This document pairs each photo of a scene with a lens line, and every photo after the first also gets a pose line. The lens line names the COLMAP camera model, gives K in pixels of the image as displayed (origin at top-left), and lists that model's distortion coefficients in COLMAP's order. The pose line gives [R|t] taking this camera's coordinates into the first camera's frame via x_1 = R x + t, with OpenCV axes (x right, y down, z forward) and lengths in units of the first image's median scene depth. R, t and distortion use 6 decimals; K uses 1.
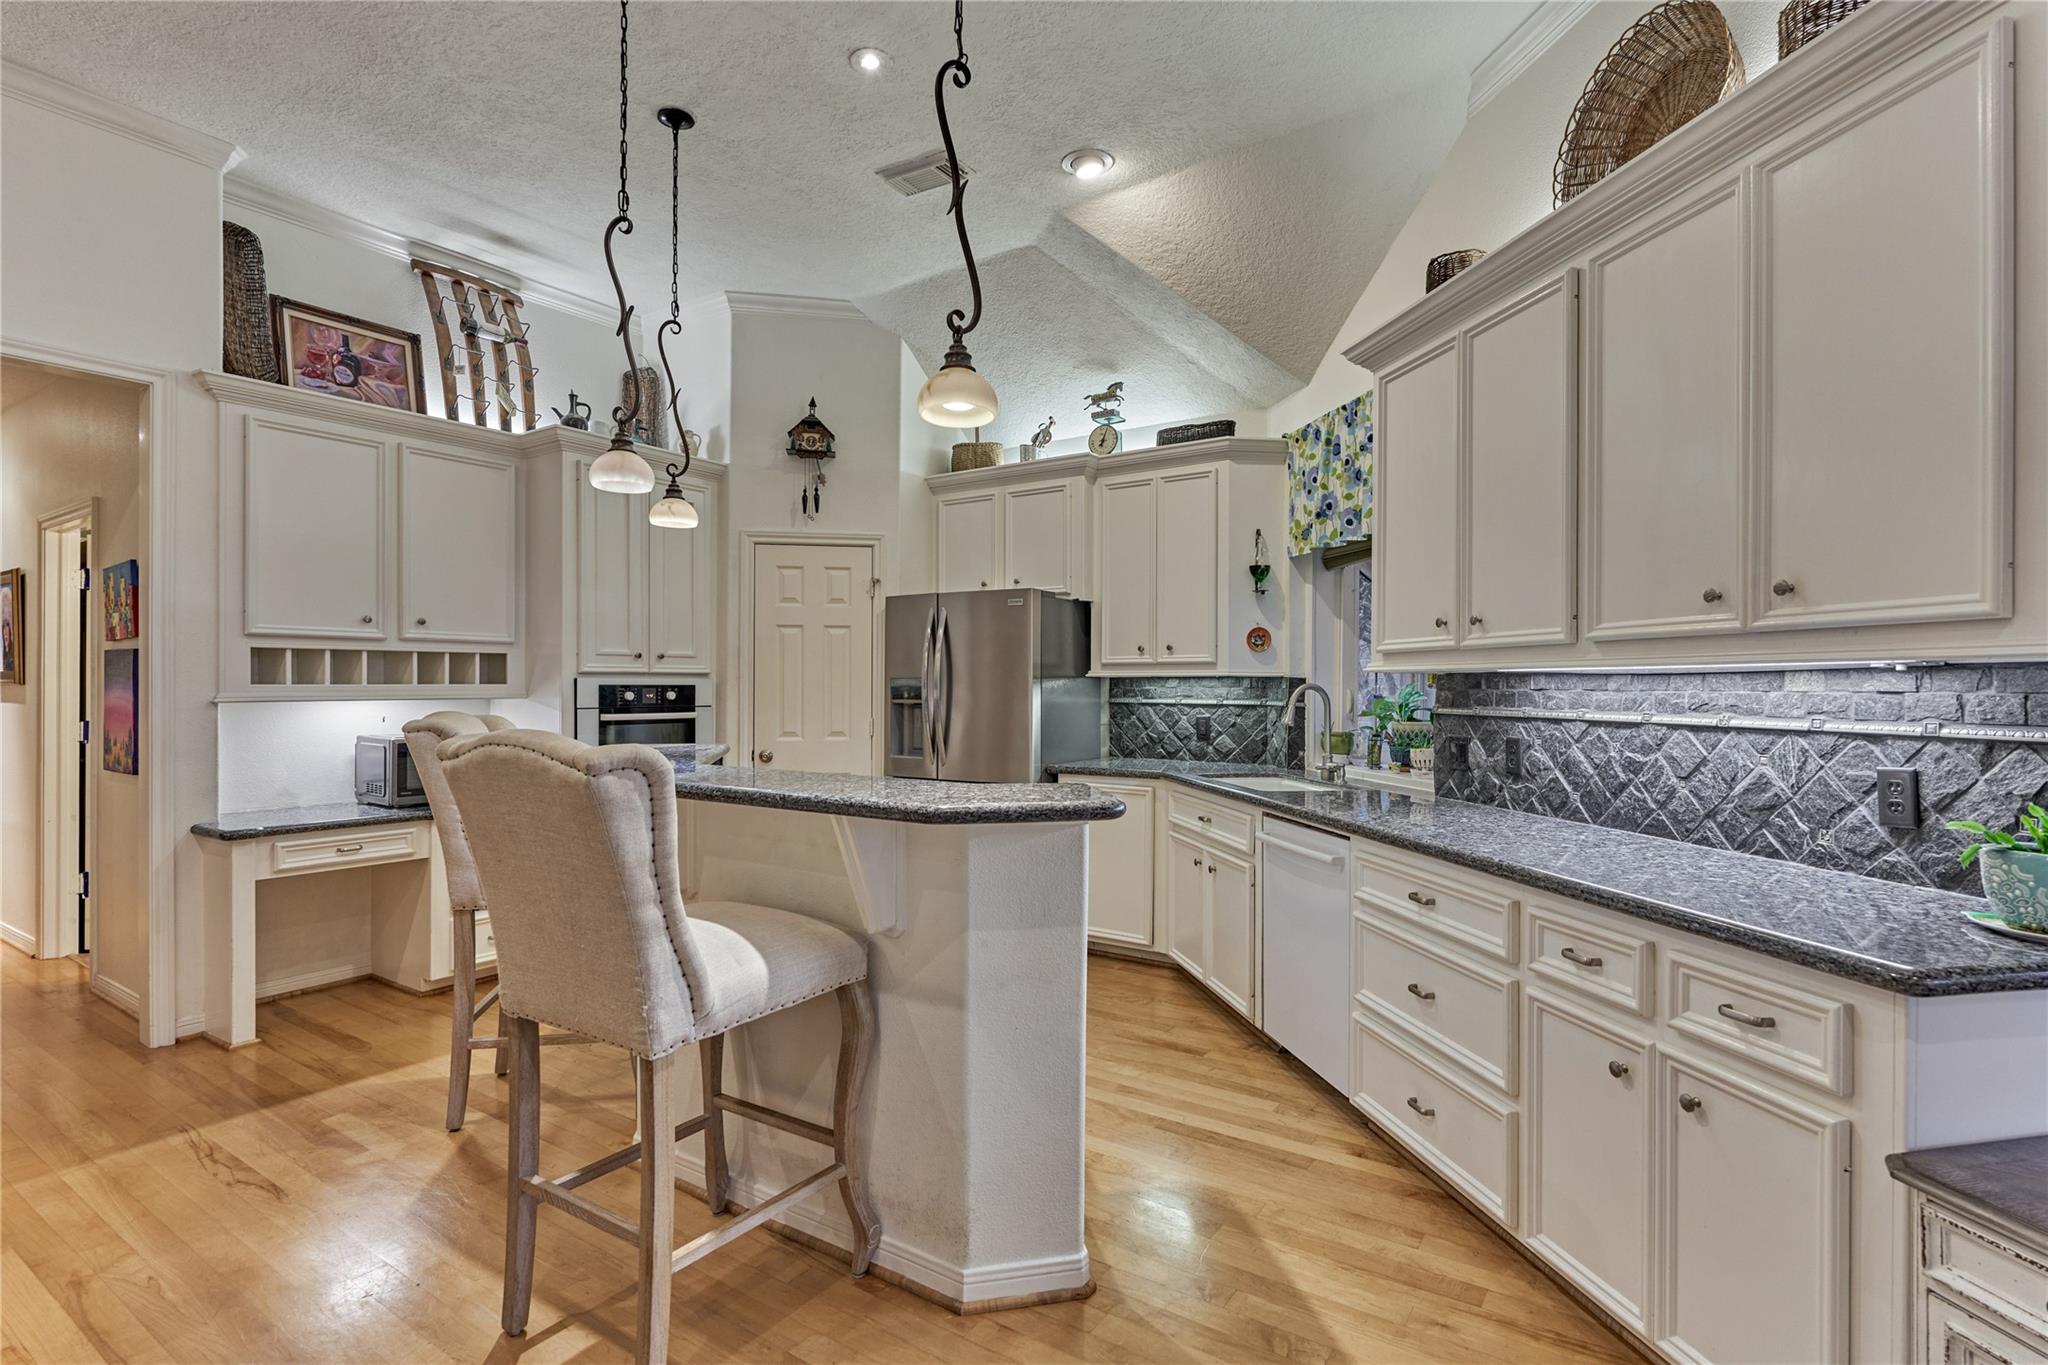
lens RADIAL K [[987.3, 0, 1028.8], [0, 987.3, 684.9], [0, 0, 1]] dist [-0.005831, -0.000011]
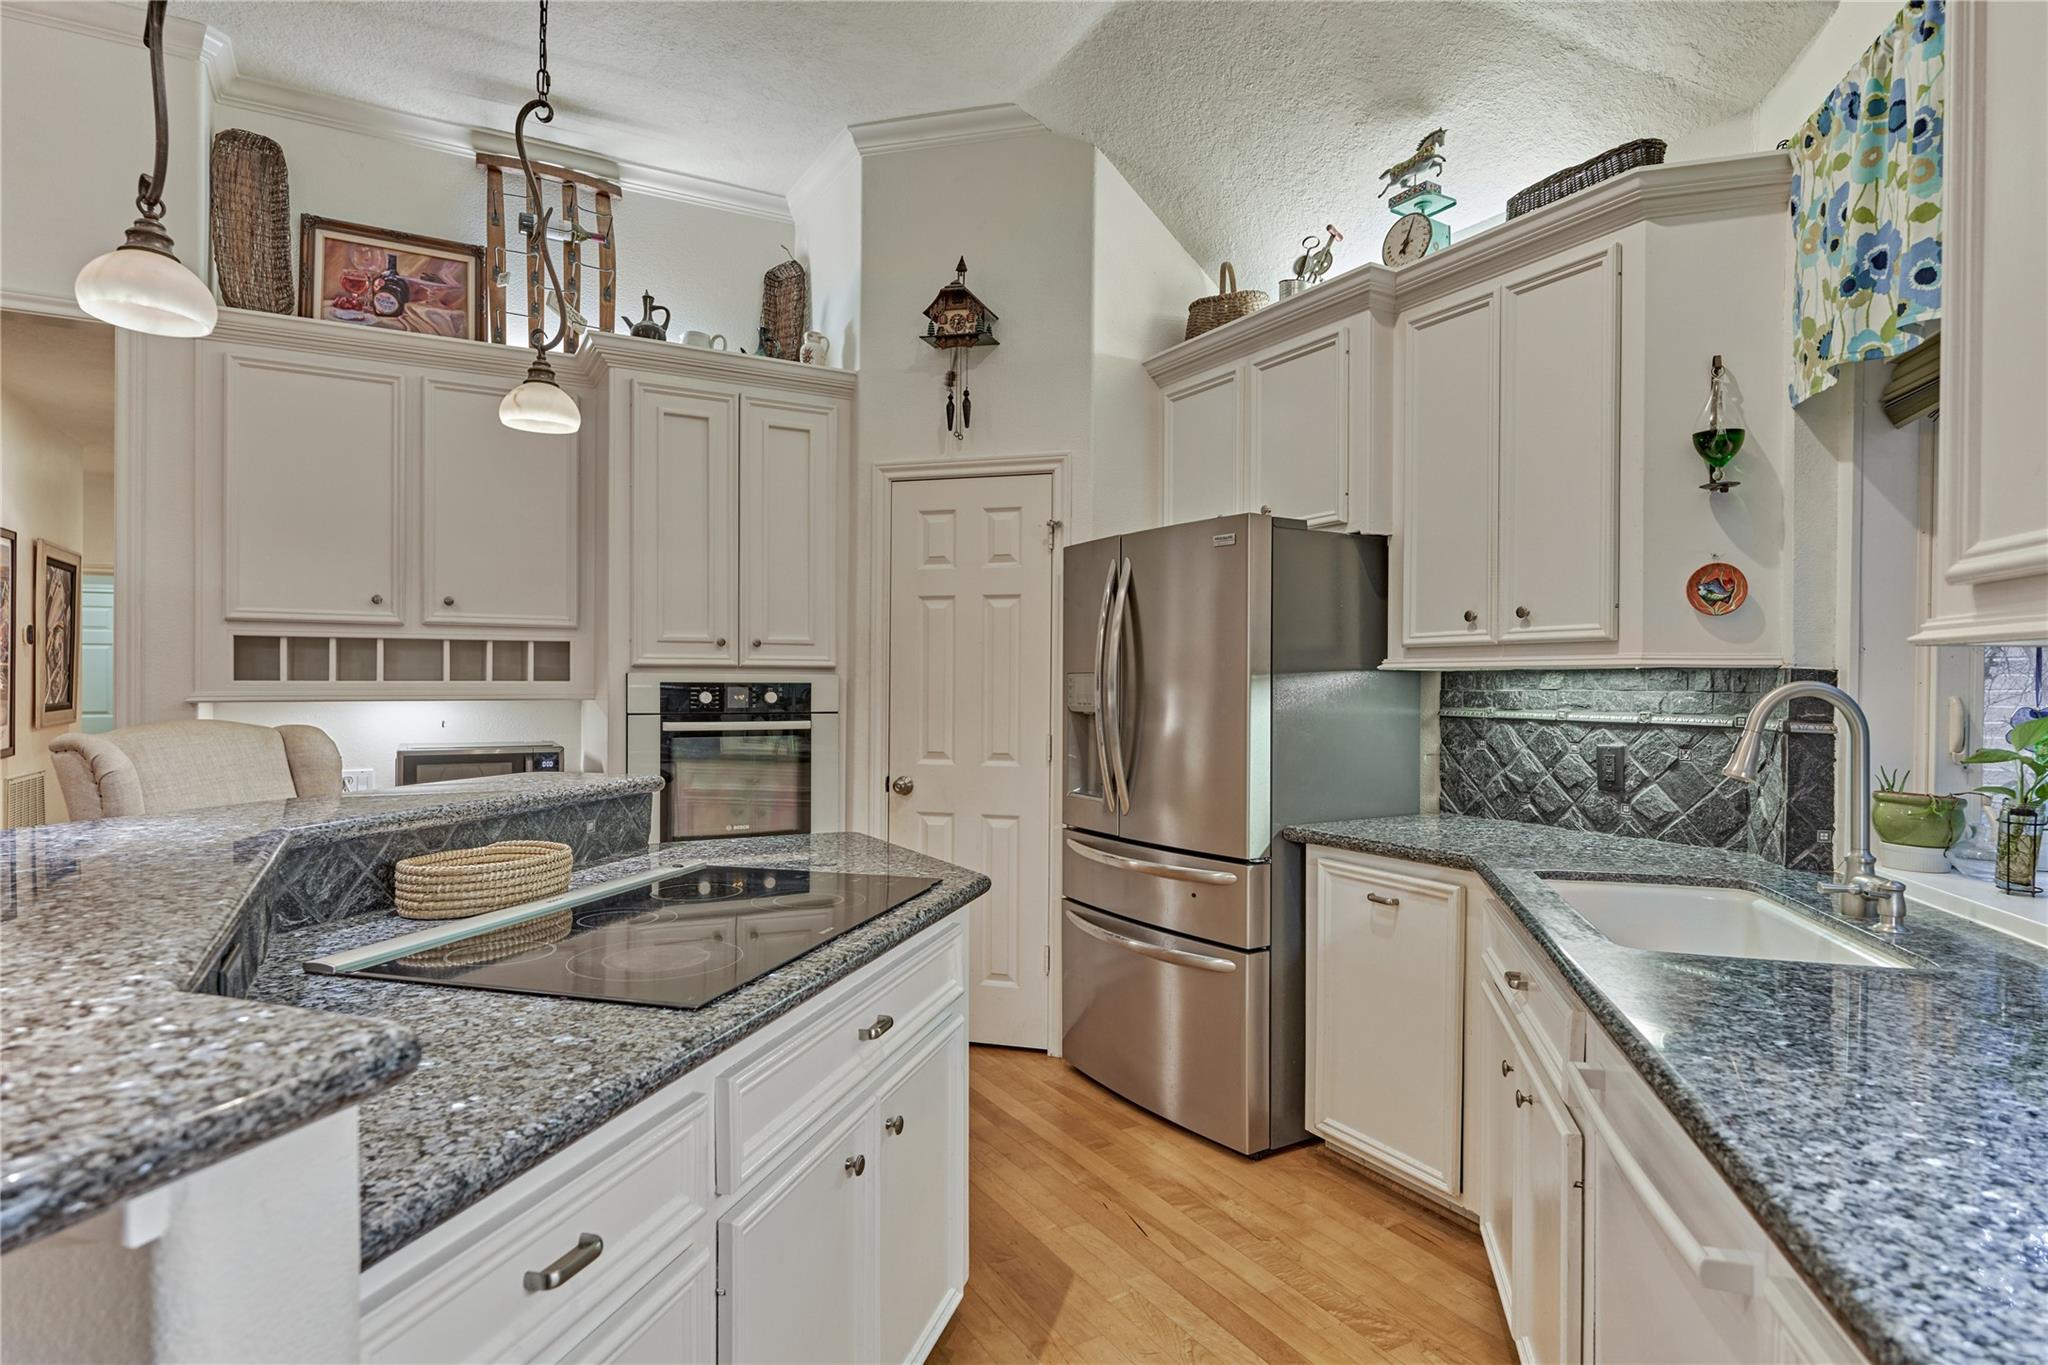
lens RADIAL K [[1100.1, 0, 1024.0], [0, 1100.1, 682.5], [0, 0, 1]] dist [-0.000671, 0.000633]
pose [[0.895265, 0.002032, -0.445529, 0.175533], [-0.002649, 0.999996, -0.000762, 0.000035], [0.445525, 0.001862, 0.895267, 0.391190]]
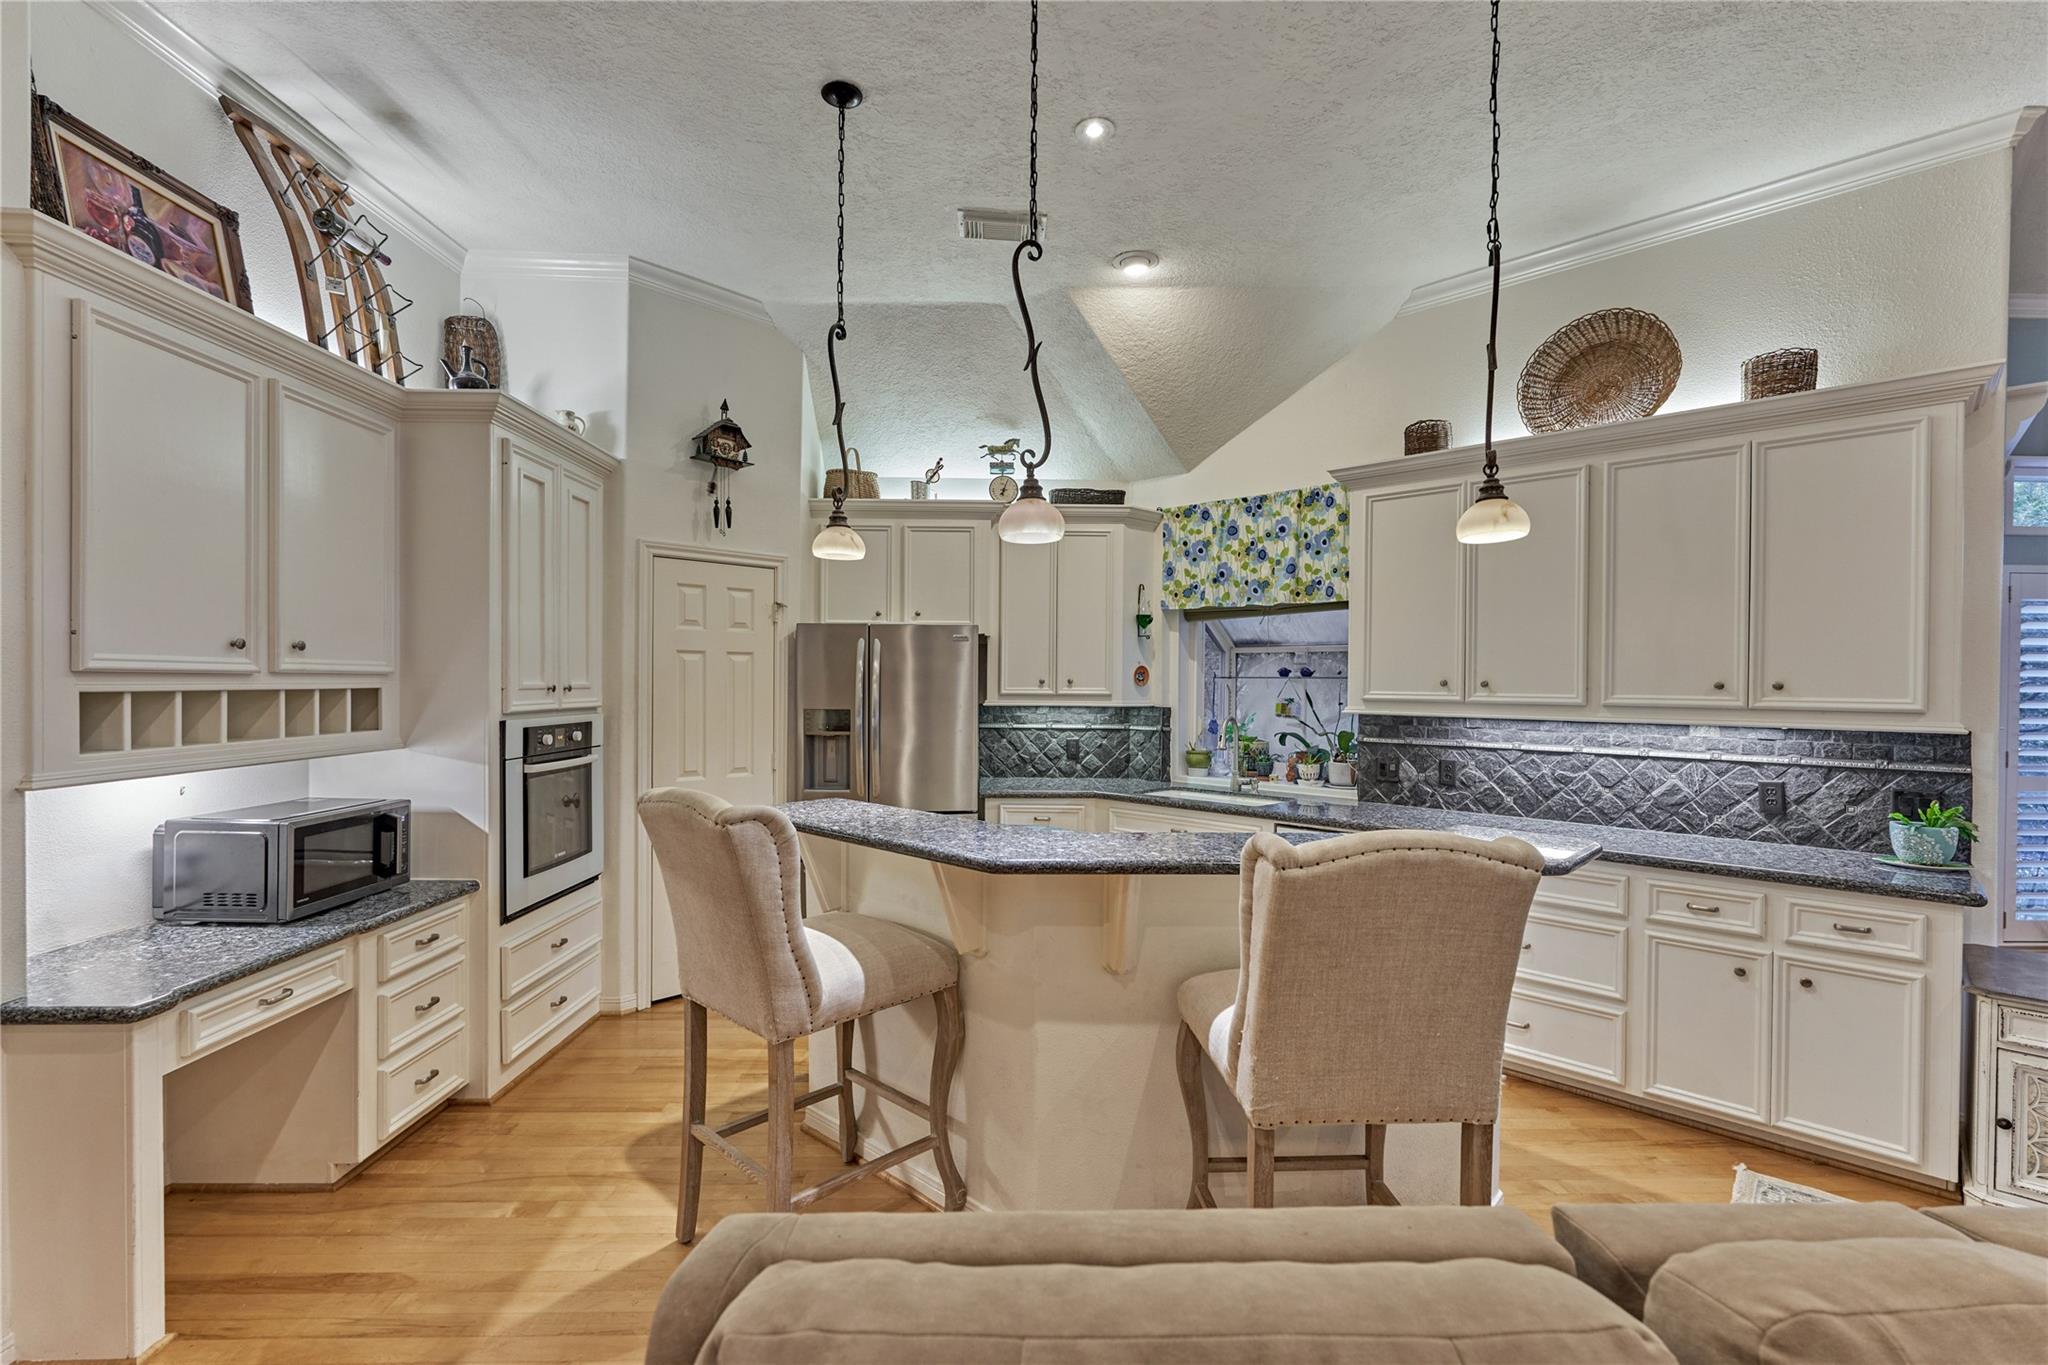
lens RADIAL K [[898.4, 0, 1029.3], [0, 898.4, 687.2], [0, 0, 1]] dist [-0.002827, -0.000452]
pose [[0.816233, 0.000710, 0.577722, -0.527239], [-0.006415, 0.999949, 0.007835, -0.041001], [-0.577687, -0.010102, 0.816196, 0.187041]]
